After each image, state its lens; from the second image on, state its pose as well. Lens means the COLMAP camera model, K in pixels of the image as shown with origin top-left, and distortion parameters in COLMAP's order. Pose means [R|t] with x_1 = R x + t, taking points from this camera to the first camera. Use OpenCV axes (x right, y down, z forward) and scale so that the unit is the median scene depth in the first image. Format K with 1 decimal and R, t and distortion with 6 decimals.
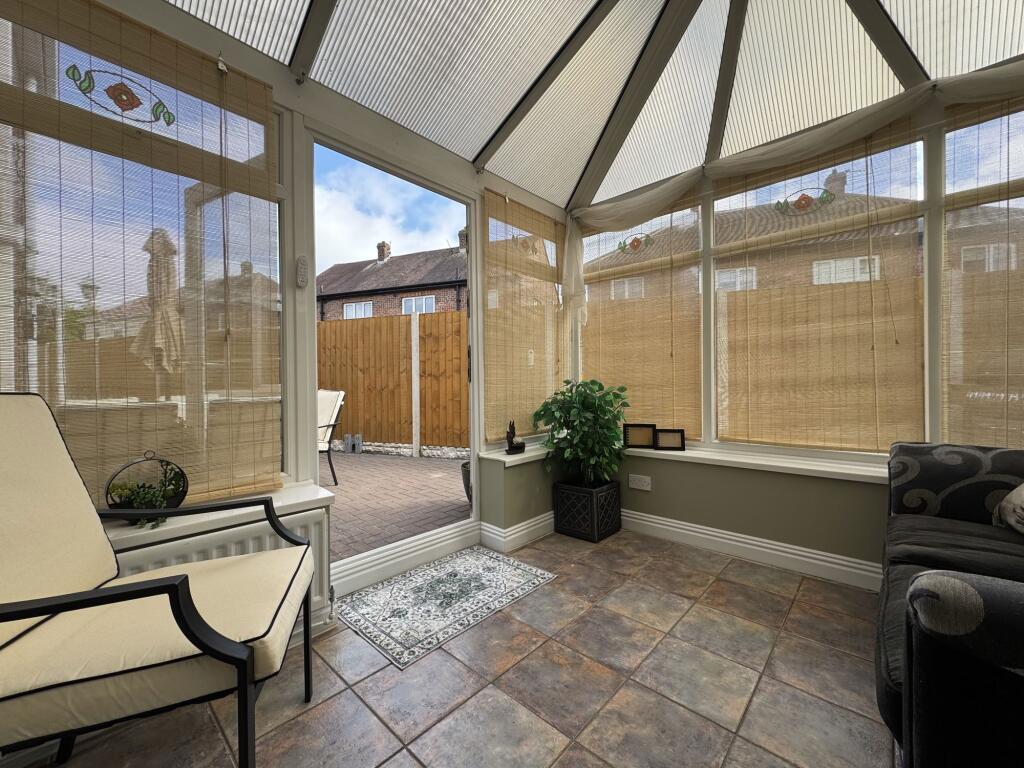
lens RADIAL K [[409.0, 0, 512.0], [0, 409.0, 384.0], [0, 0, 1]] dist [-0.000303, -0.000006]
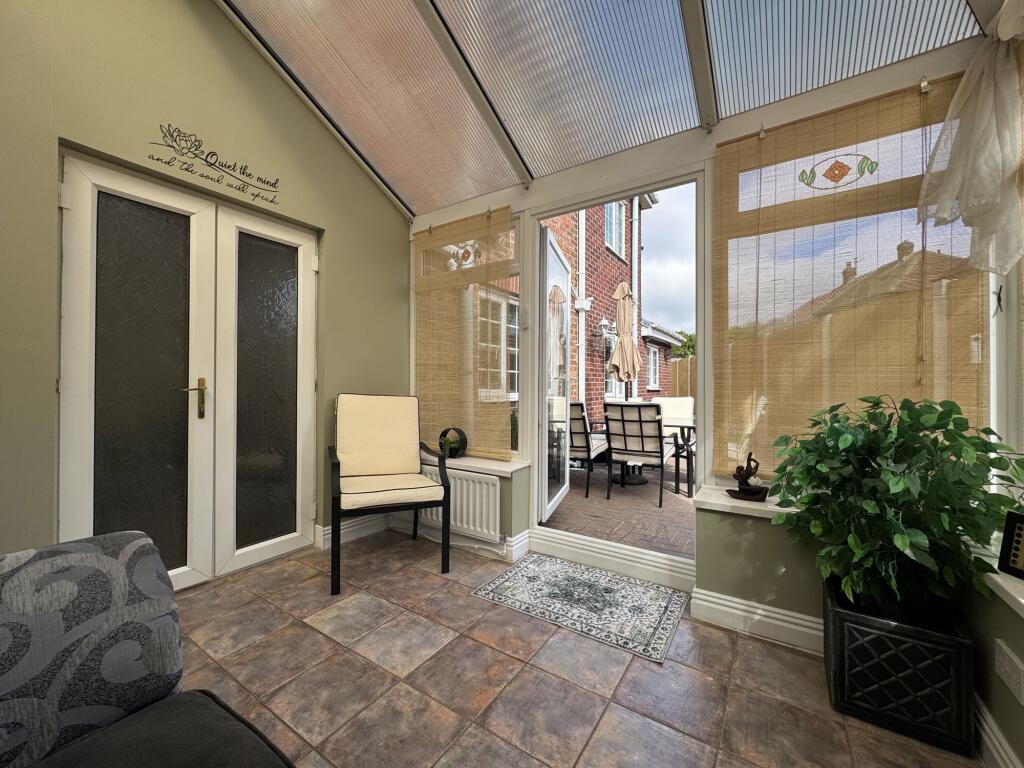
lens RADIAL K [[409.0, 0, 512.0], [0, 409.0, 384.0], [0, 0, 1]] dist [-0.000303, -0.000006]
pose [[0.166419, 0.006343, -0.986035, 0.841245], [-0.008993, 0.999947, 0.004915, -0.038311], [0.986014, 0.008049, 0.166468, 0.642832]]
